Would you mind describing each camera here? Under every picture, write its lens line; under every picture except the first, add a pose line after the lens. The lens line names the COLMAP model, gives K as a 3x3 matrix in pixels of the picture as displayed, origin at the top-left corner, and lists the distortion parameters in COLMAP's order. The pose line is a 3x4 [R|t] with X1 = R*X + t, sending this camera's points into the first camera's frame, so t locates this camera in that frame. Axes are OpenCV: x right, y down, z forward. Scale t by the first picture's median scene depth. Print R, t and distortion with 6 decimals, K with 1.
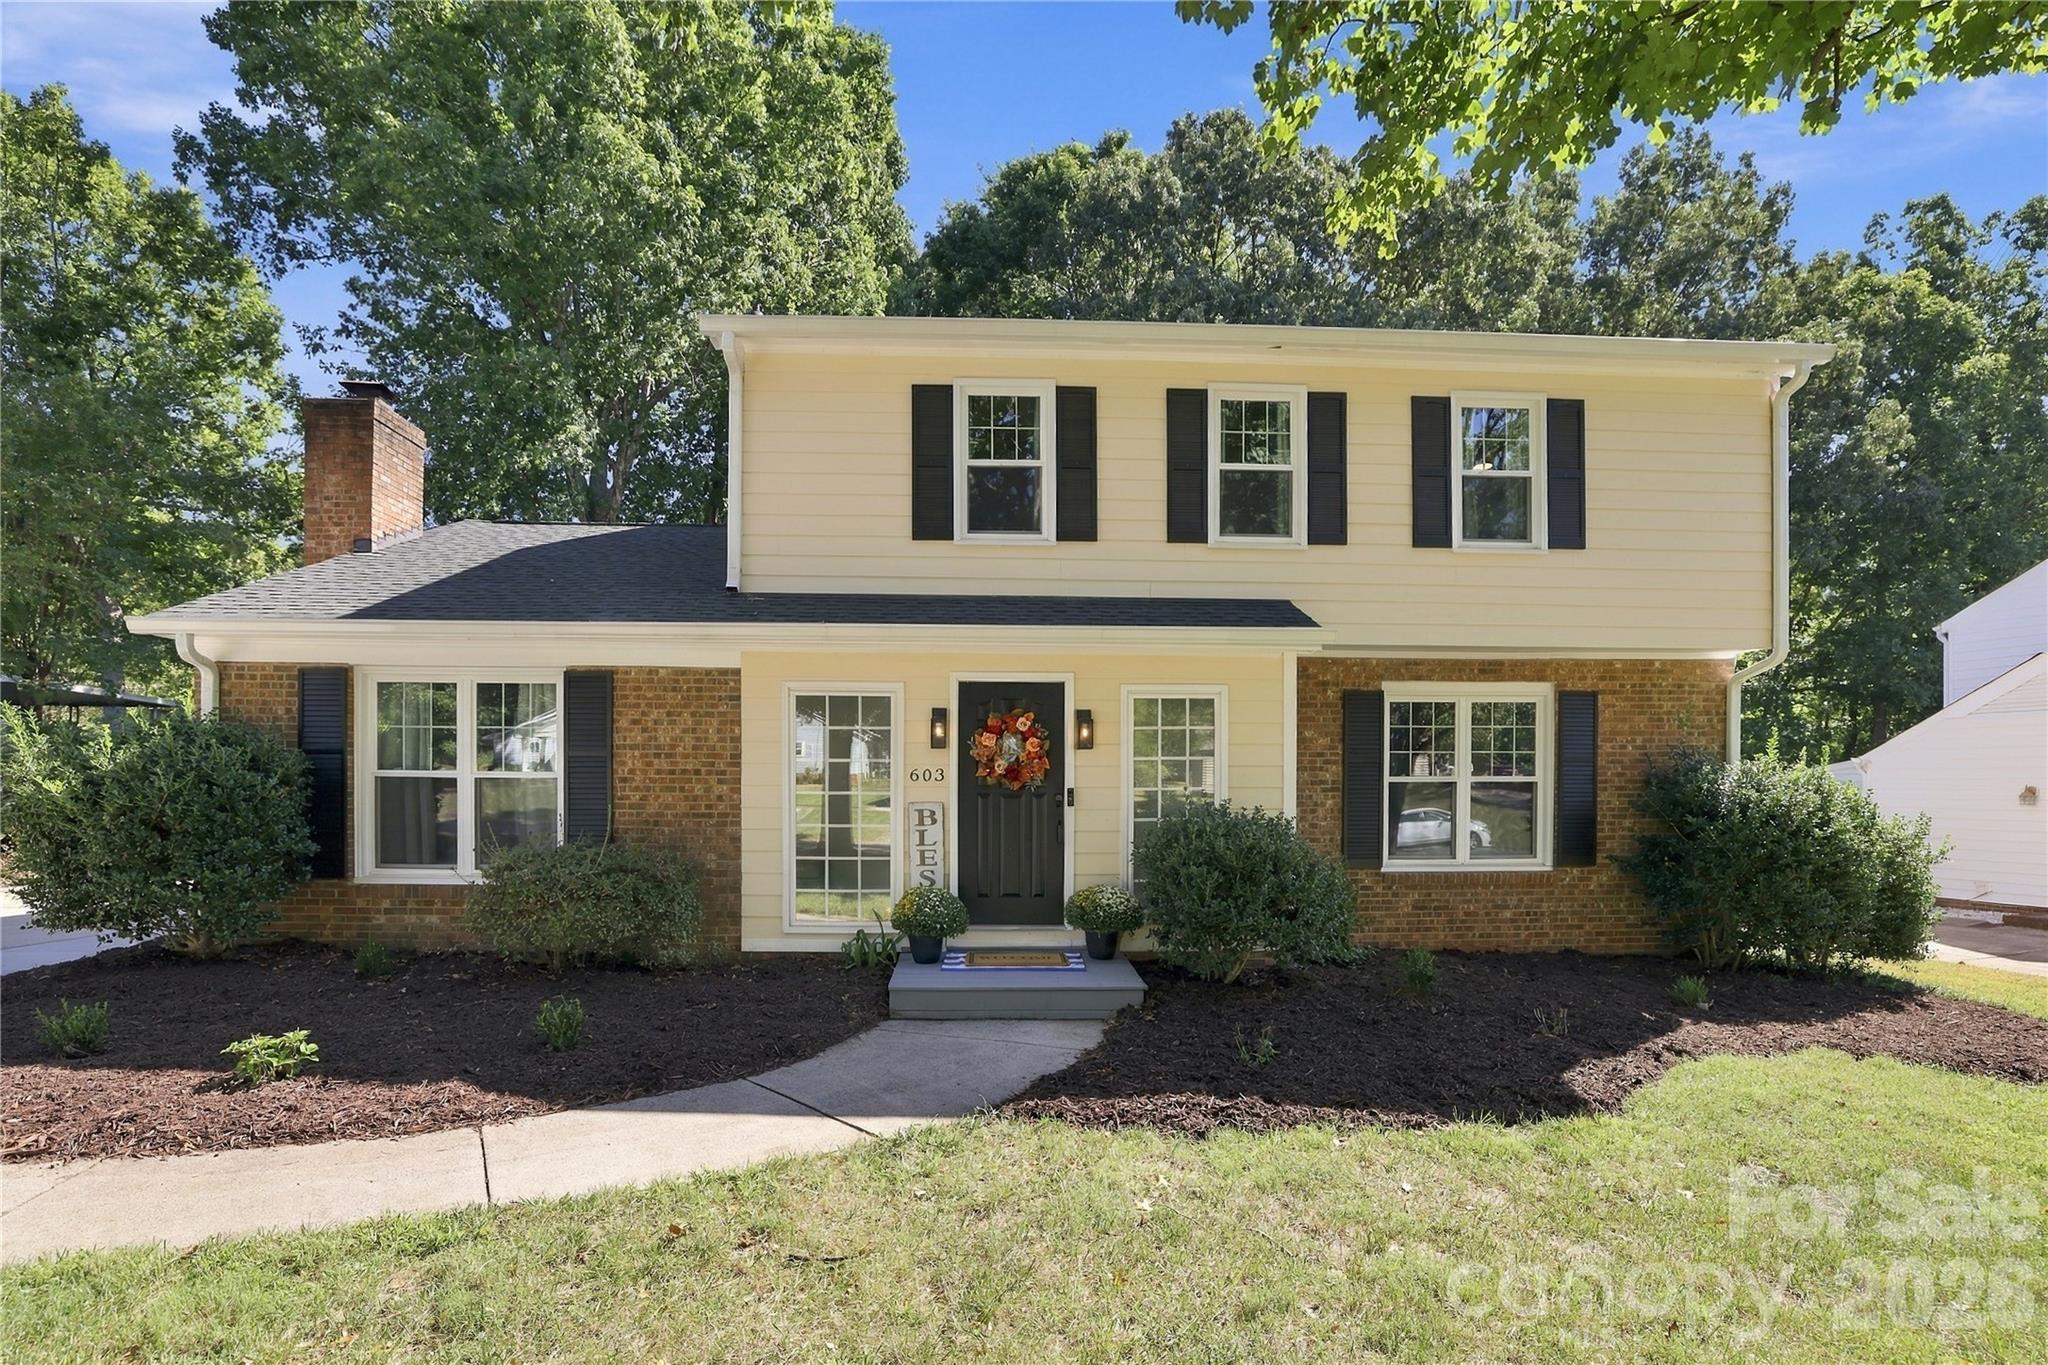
lens RADIAL K [[997.0, 0, 988.7], [0, 997.0, 766.8], [0, 0, 1]] dist [-0.024238, -0.000188]
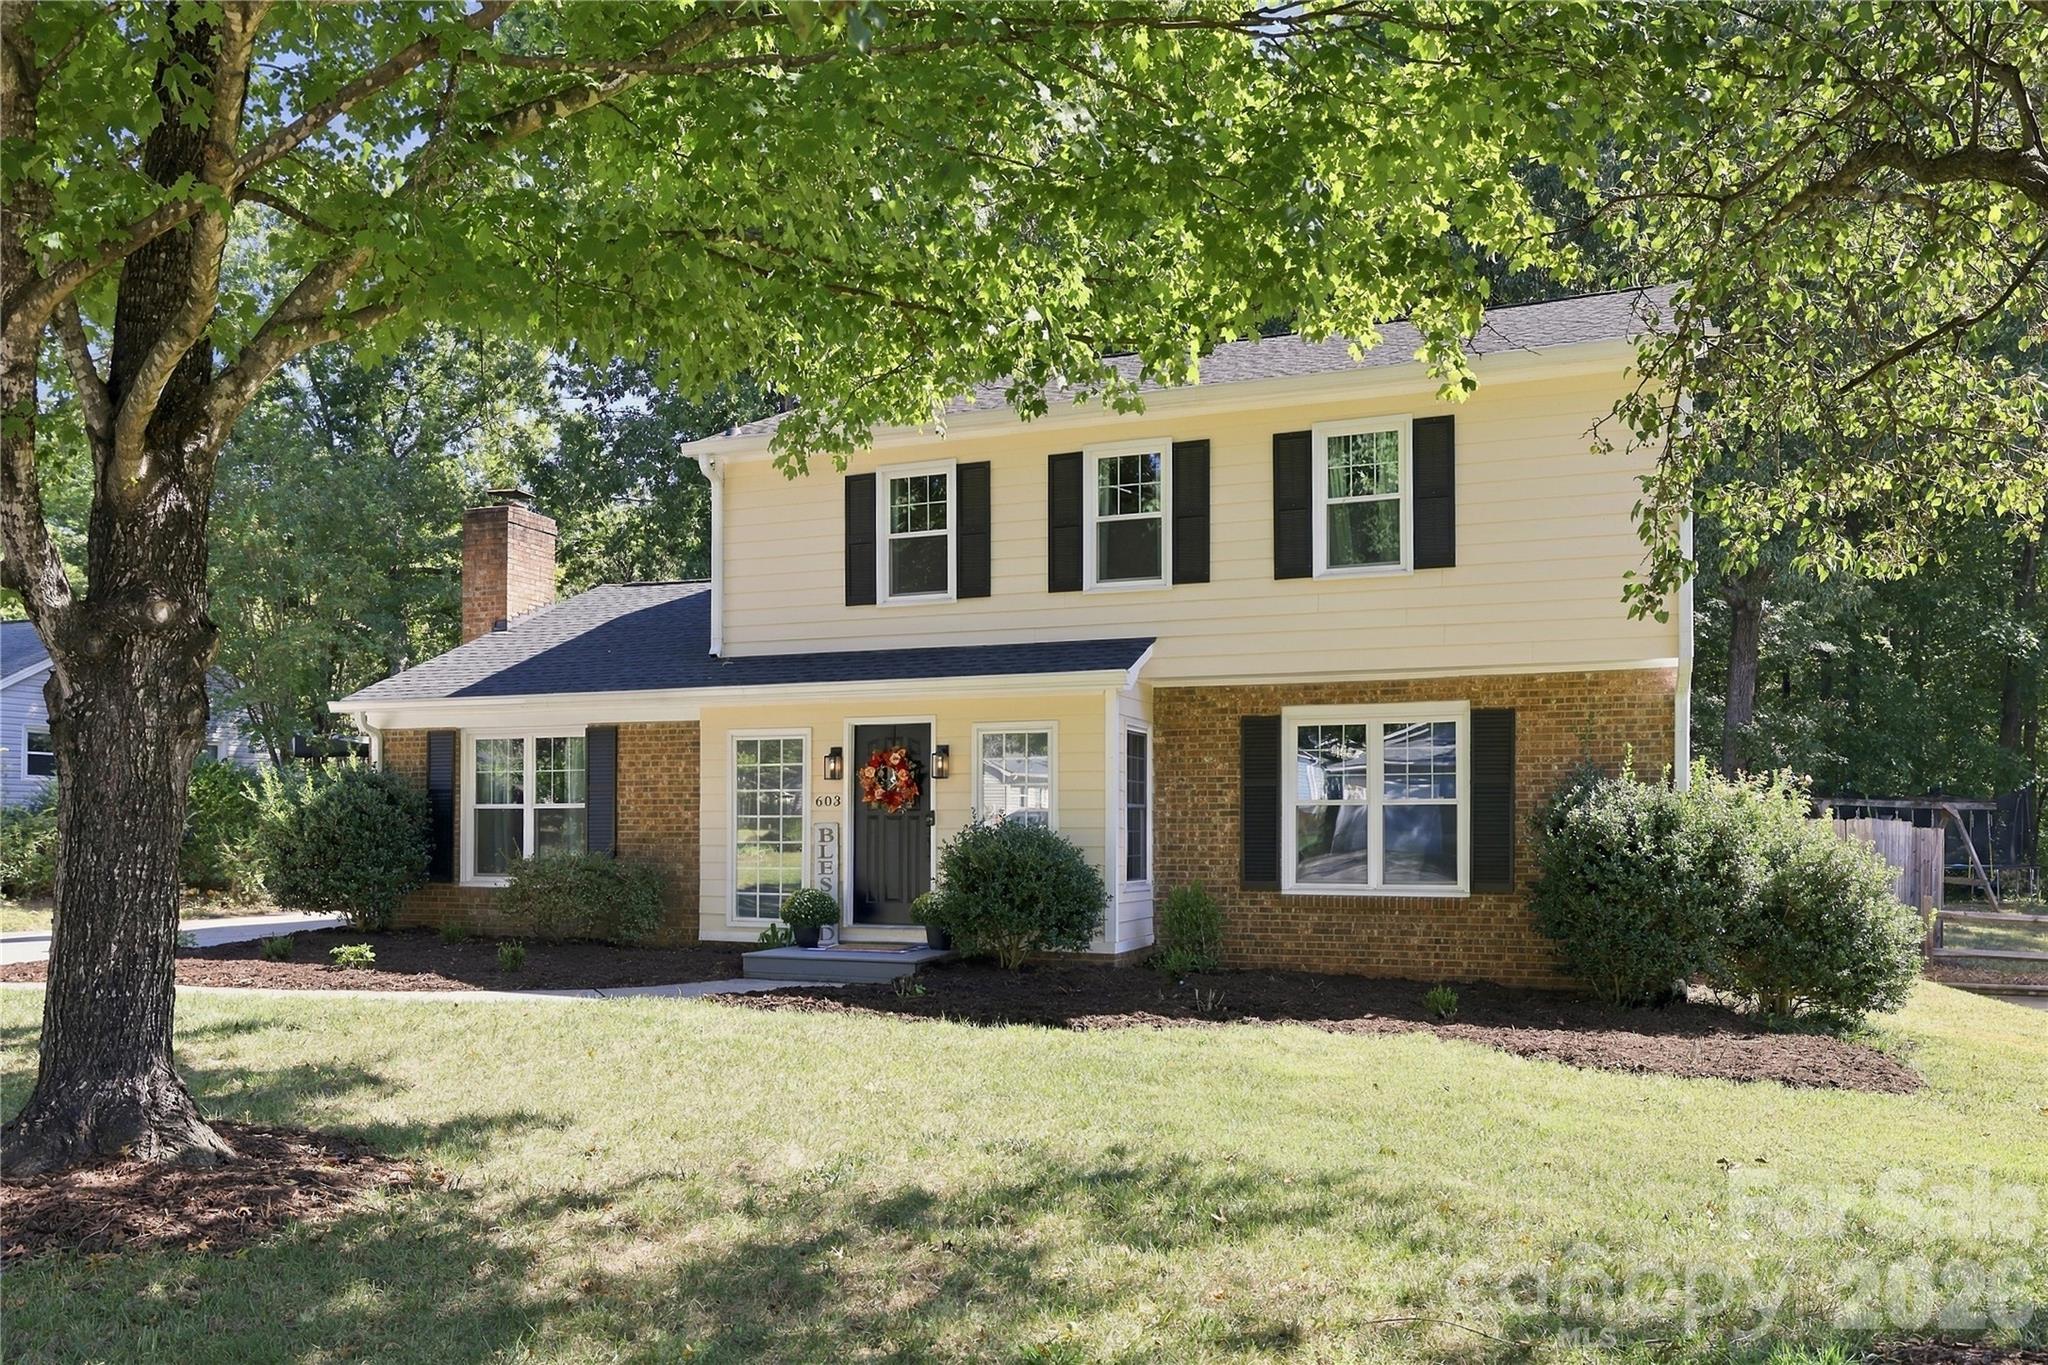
lens RADIAL K [[1597.5, 0, 944.6], [0, 1597.5, 770.9], [0, 0, 1]] dist [0.073780, 0.000977]
pose [[0.904400, -0.020638, -0.426187, 0.838859], [0.004938, 0.999269, -0.037910, 0.042250], [0.426657, 0.032181, 0.903841, -0.671658]]
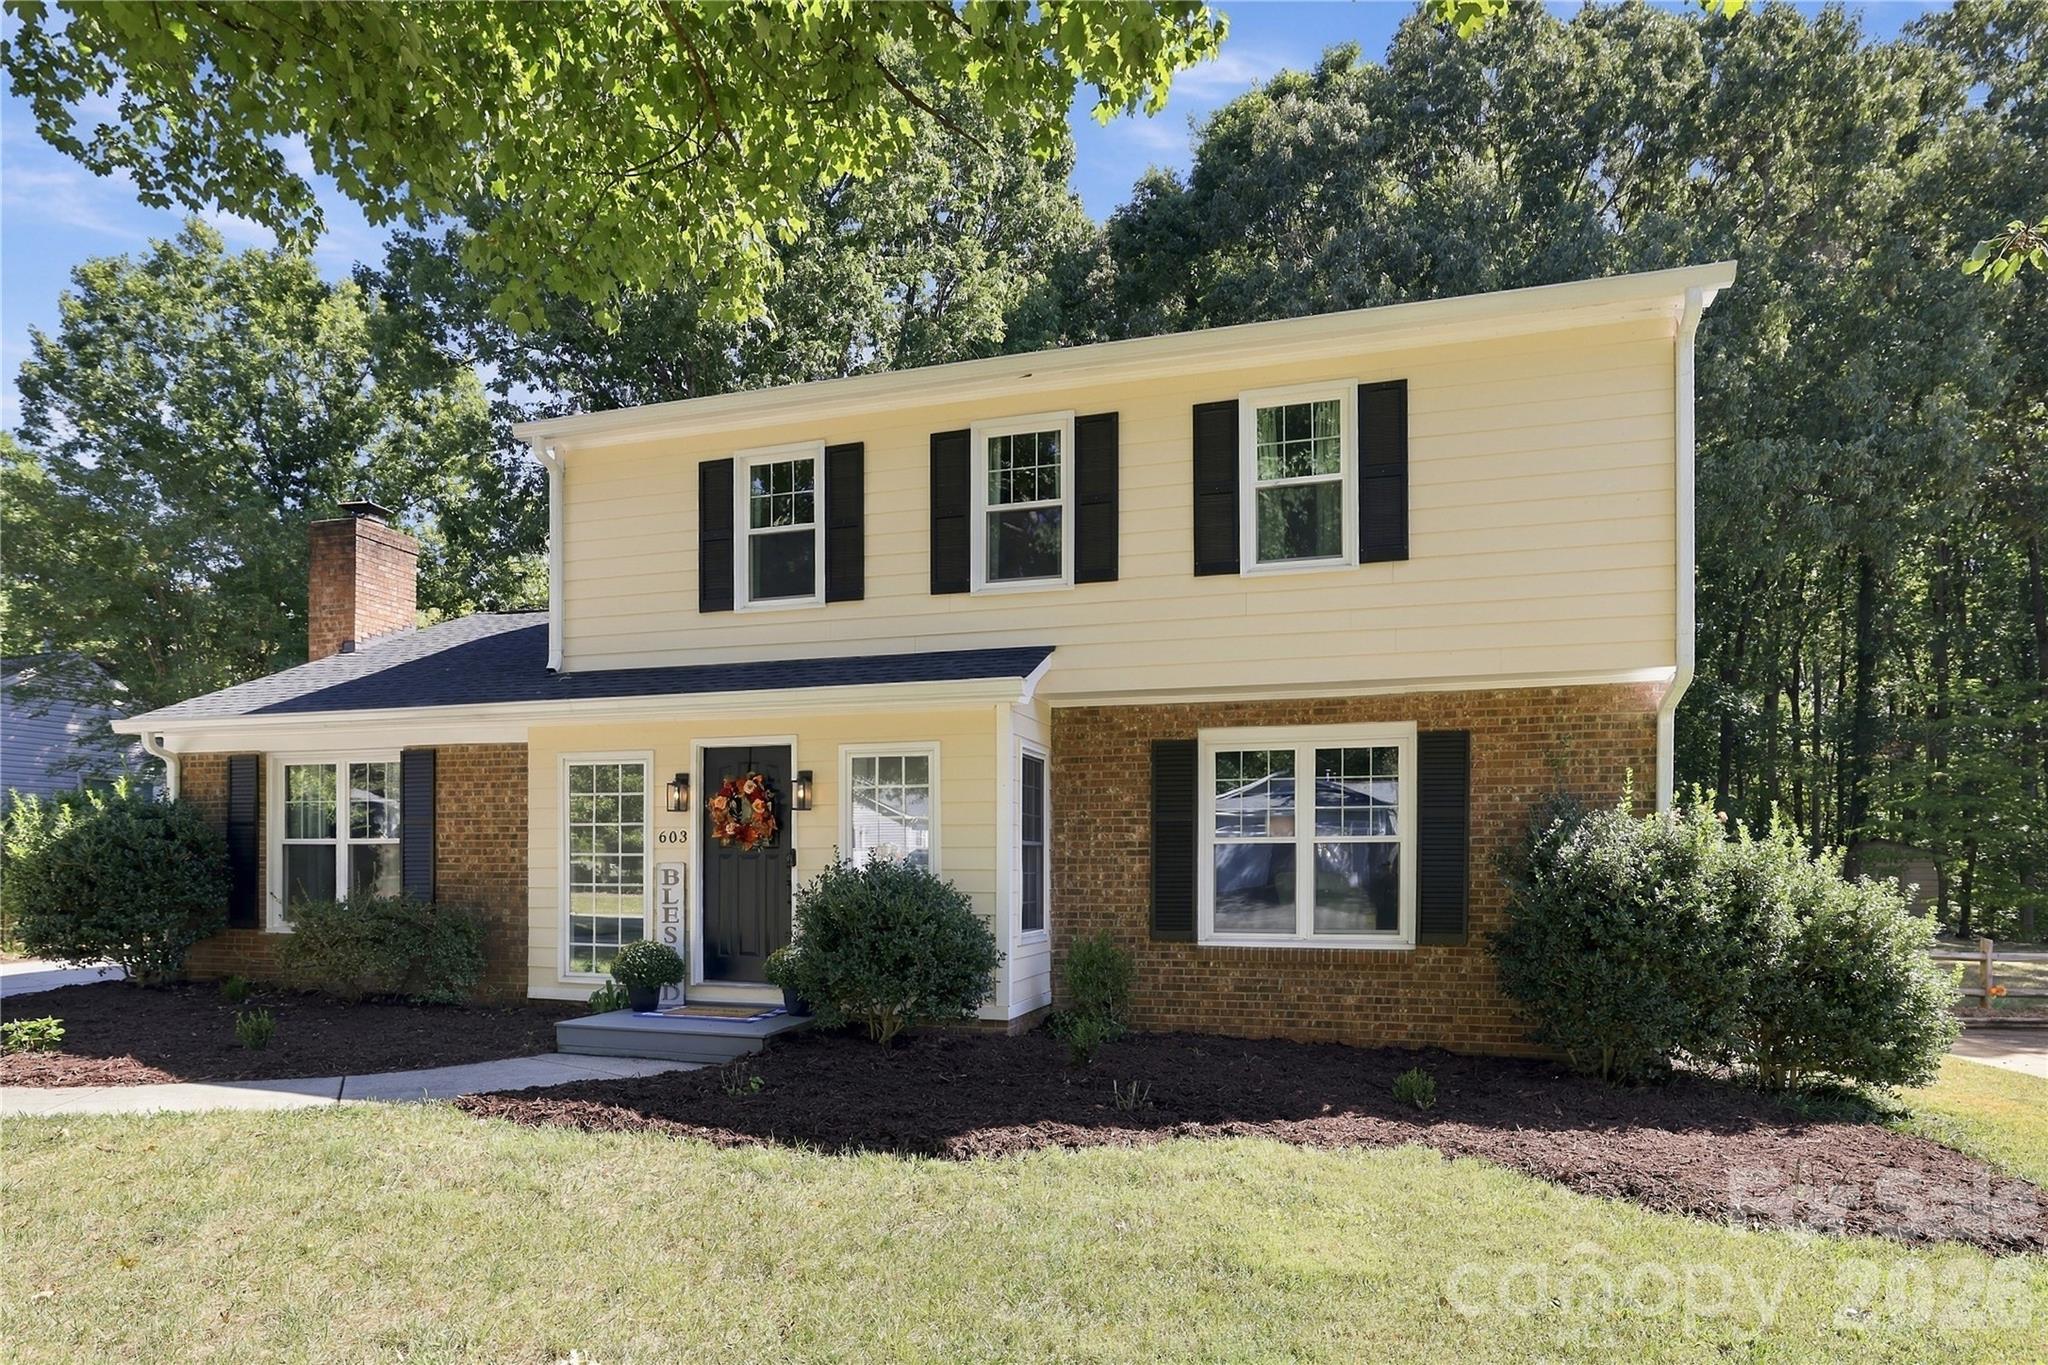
lens RADIAL K [[1190.7, 0, 967.7], [0, 1190.7, 860.1], [0, 0, 1]] dist [0.003363, 0.001104]
pose [[0.936805, -0.003835, -0.349830, 0.616086], [0.004150, 0.999991, 0.000152, 0.030806], [0.349826, -0.001594, 0.936813, -0.066655]]
